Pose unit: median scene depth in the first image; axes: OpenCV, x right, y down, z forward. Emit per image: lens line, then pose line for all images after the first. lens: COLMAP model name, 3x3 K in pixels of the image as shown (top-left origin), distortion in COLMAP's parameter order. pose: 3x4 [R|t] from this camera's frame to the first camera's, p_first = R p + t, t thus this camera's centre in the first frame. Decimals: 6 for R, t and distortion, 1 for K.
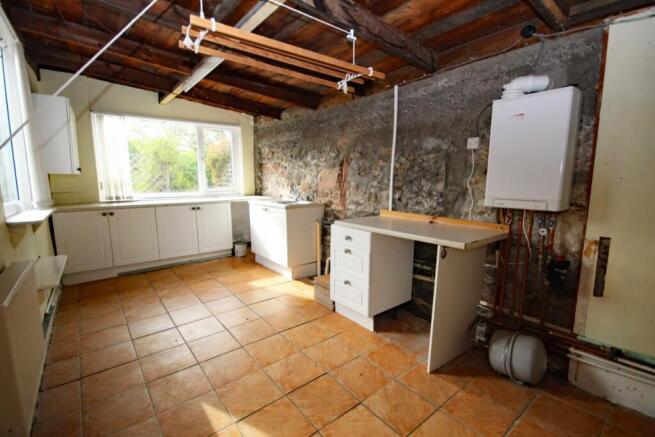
lens RADIAL K [[300.6, 0, 330.6], [0, 300.6, 220.3], [0, 0, 1]] dist [-0.008523, 0.000054]
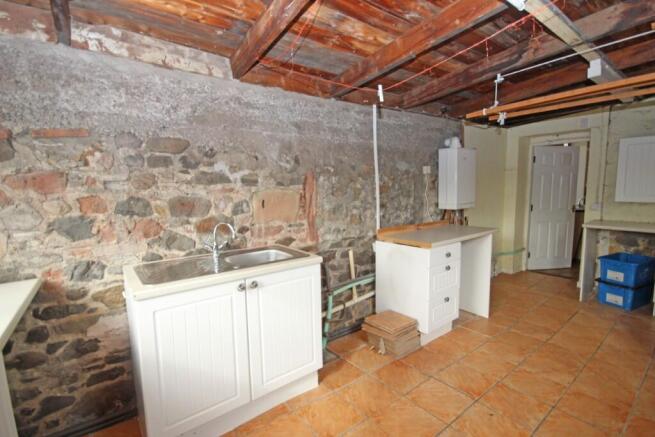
lens RADIAL K [[300.6, 0, 325.6], [0, 300.6, 222.6], [0, 0, 1]] dist [-0.008523, 0.000054]
pose [[0.032376, -0.118505, 0.992425, -0.693774], [0.169646, 0.979190, 0.111390, -0.169712], [-0.984973, 0.164754, 0.051806, 0.981148]]
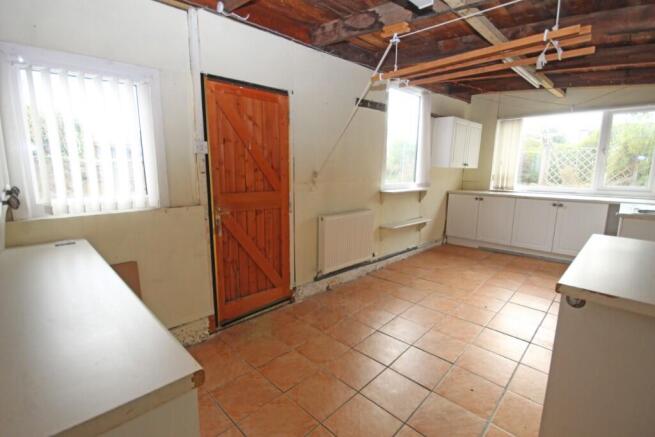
lens RADIAL K [[300.6, 0, 332.0], [0, 300.6, 215.3], [0, 0, 1]] dist [-0.008523, 0.000054]
pose [[0.100860, 0.162064, -0.981612, 0.508814], [-0.149371, 0.977927, 0.146108, -0.048701], [0.983624, 0.131888, 0.122841, 0.227669]]
